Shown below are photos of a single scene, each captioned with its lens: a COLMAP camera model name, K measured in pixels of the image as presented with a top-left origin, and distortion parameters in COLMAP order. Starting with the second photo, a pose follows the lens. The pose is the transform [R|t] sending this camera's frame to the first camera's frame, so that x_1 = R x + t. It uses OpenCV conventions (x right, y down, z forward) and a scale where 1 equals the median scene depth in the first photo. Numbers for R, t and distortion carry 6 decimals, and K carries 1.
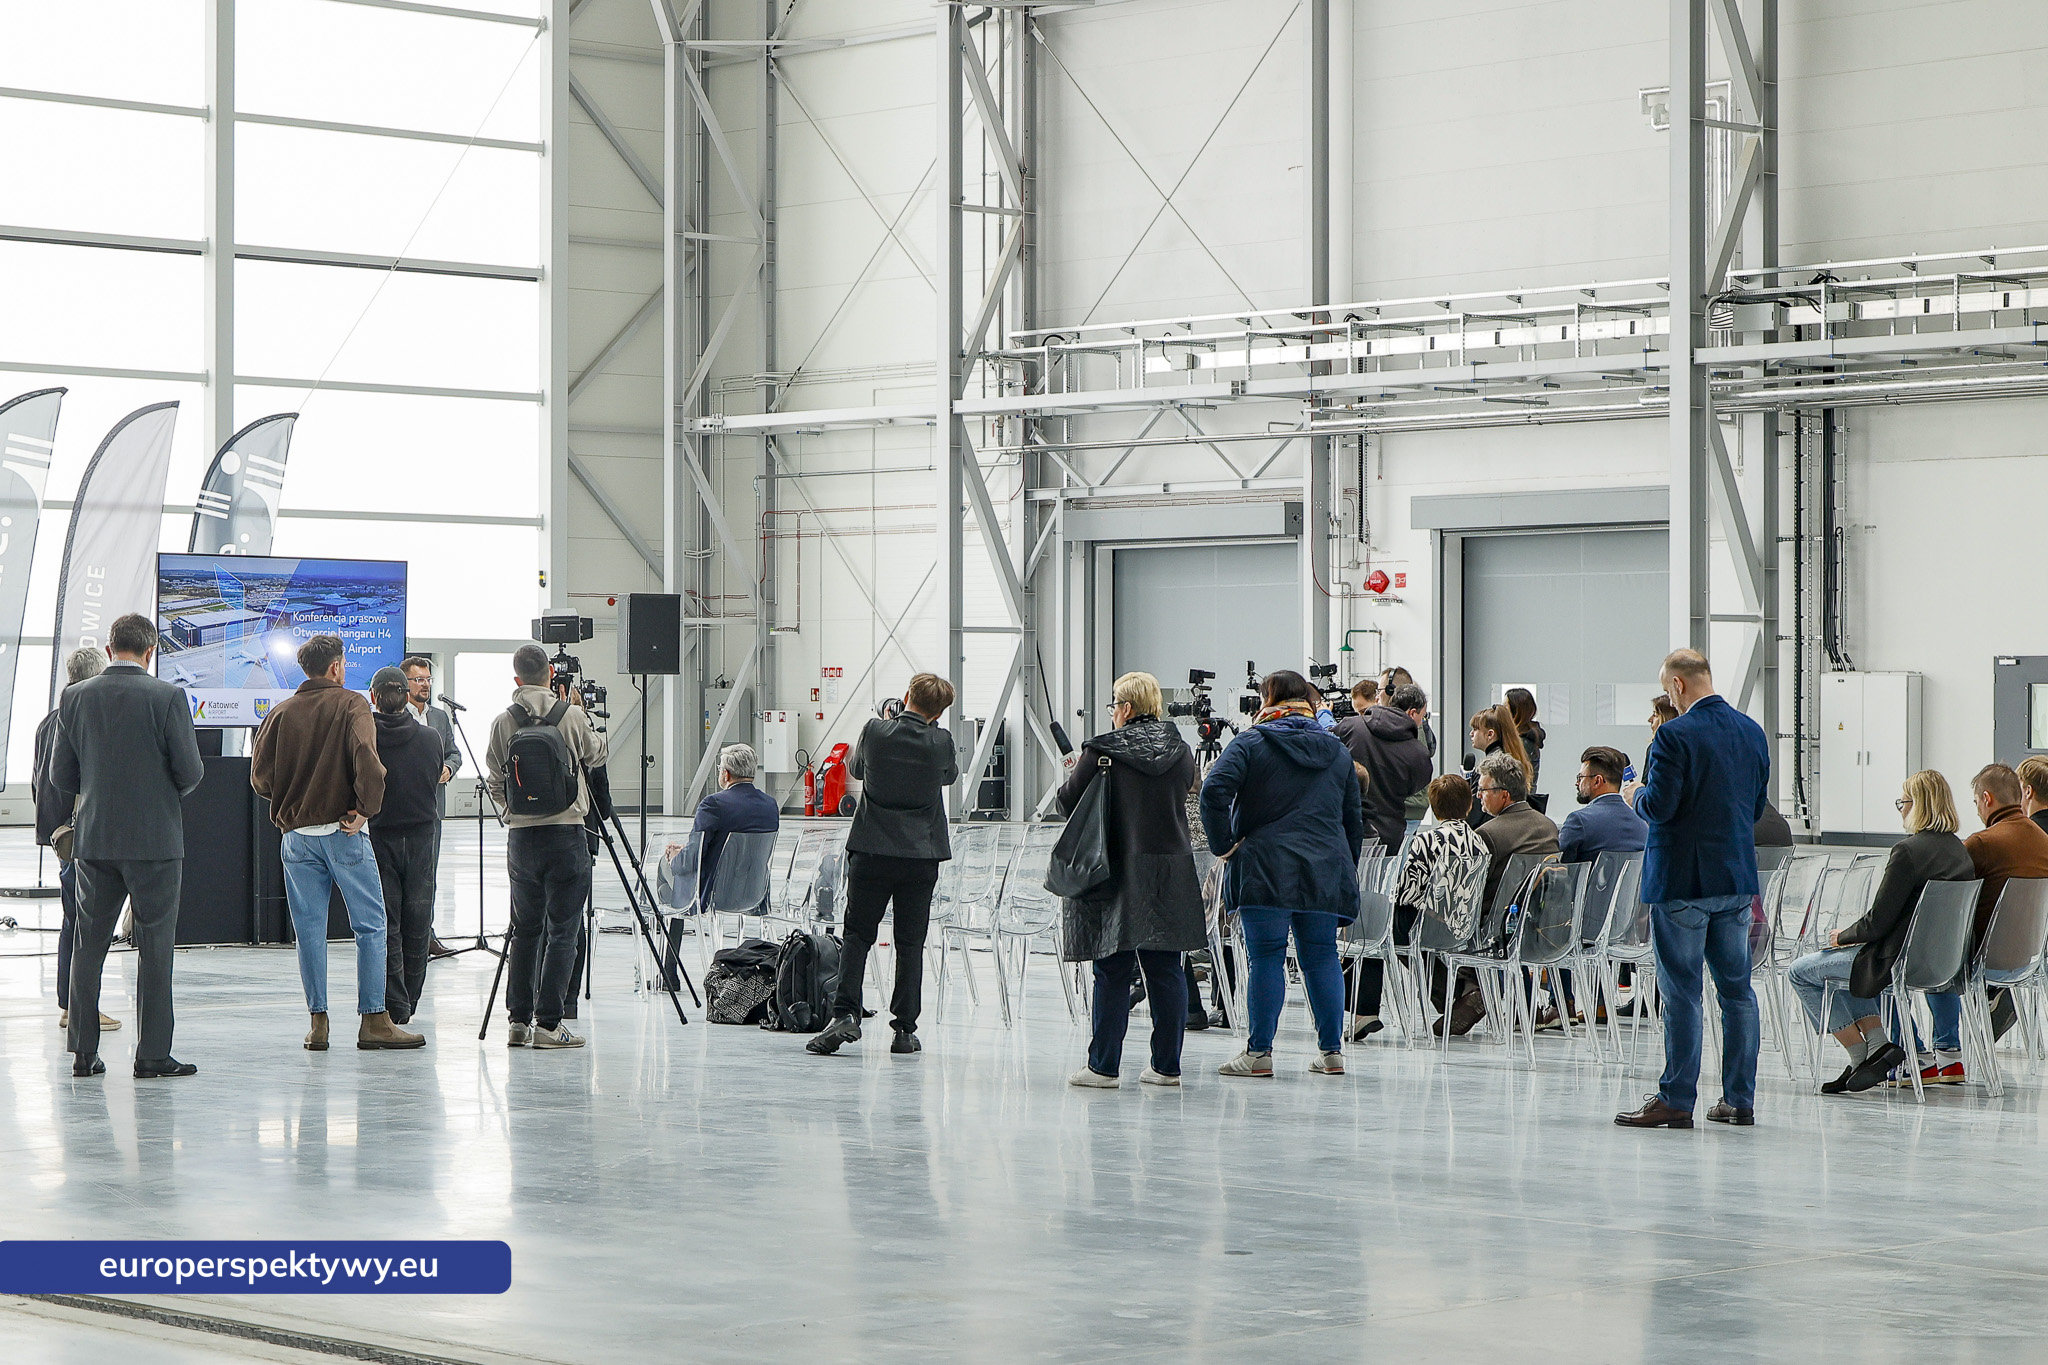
lens RADIAL K [[4351.4, 0, 1024.0], [0, 4351.4, 682.5], [0, 0, 1]] dist [-0.134877, -0.192504]
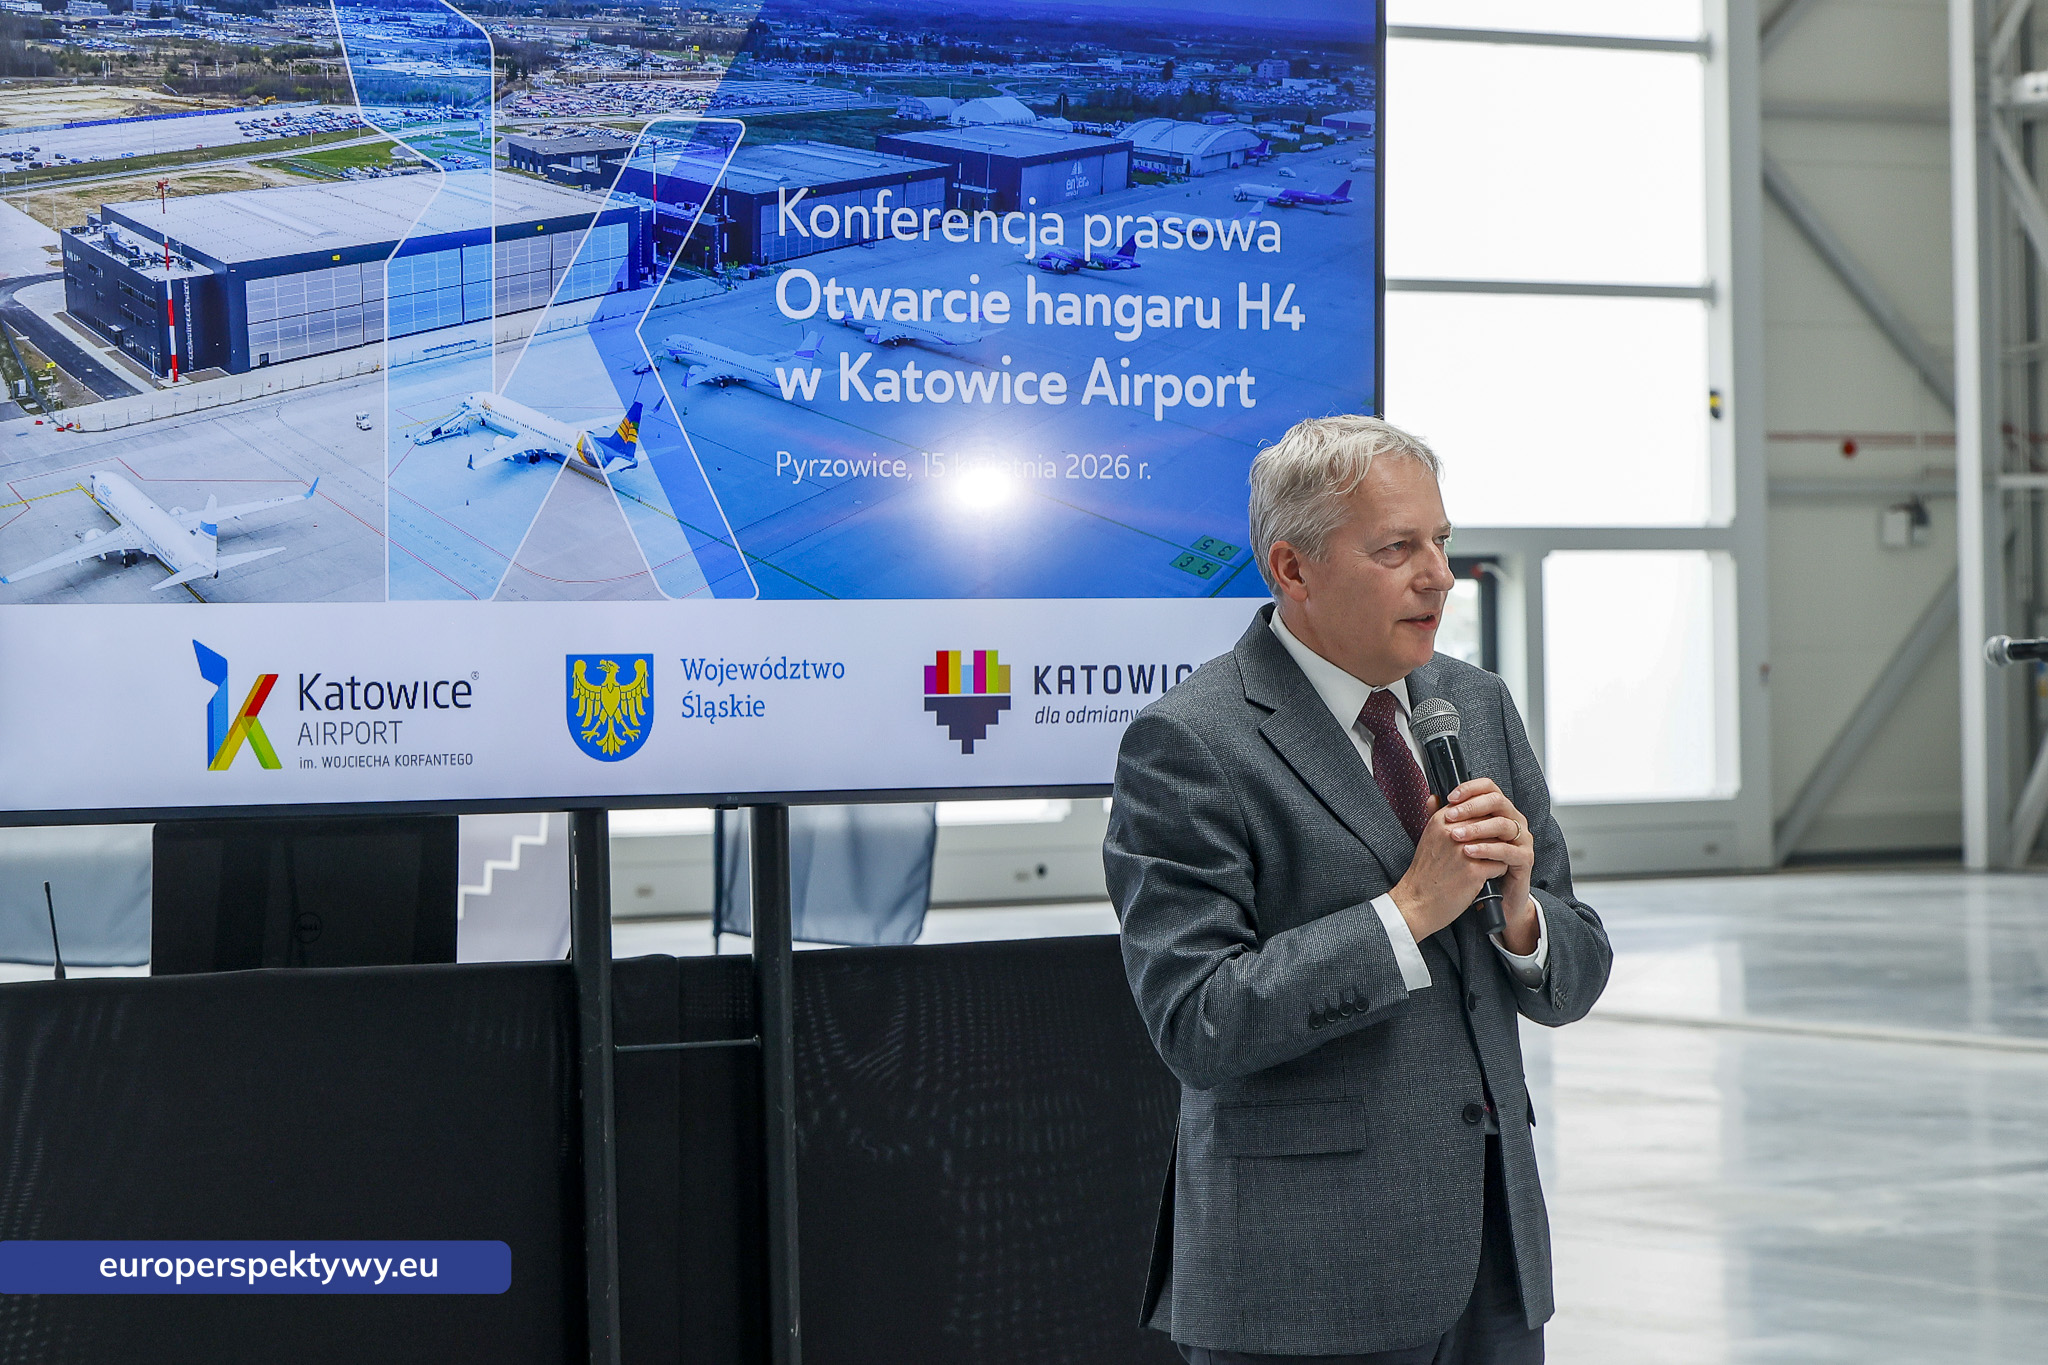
lens RADIAL K [[5594.4, 0, 1024.0], [0, 5594.4, 682.5], [0, 0, 1]] dist [0.053867, -0.068924]
pose [[0.975554, -0.017190, -0.219086, -0.103587], [0.019657, 0.999765, 0.009085, 0.003078], [0.218878, -0.013170, 0.975663, 0.753013]]
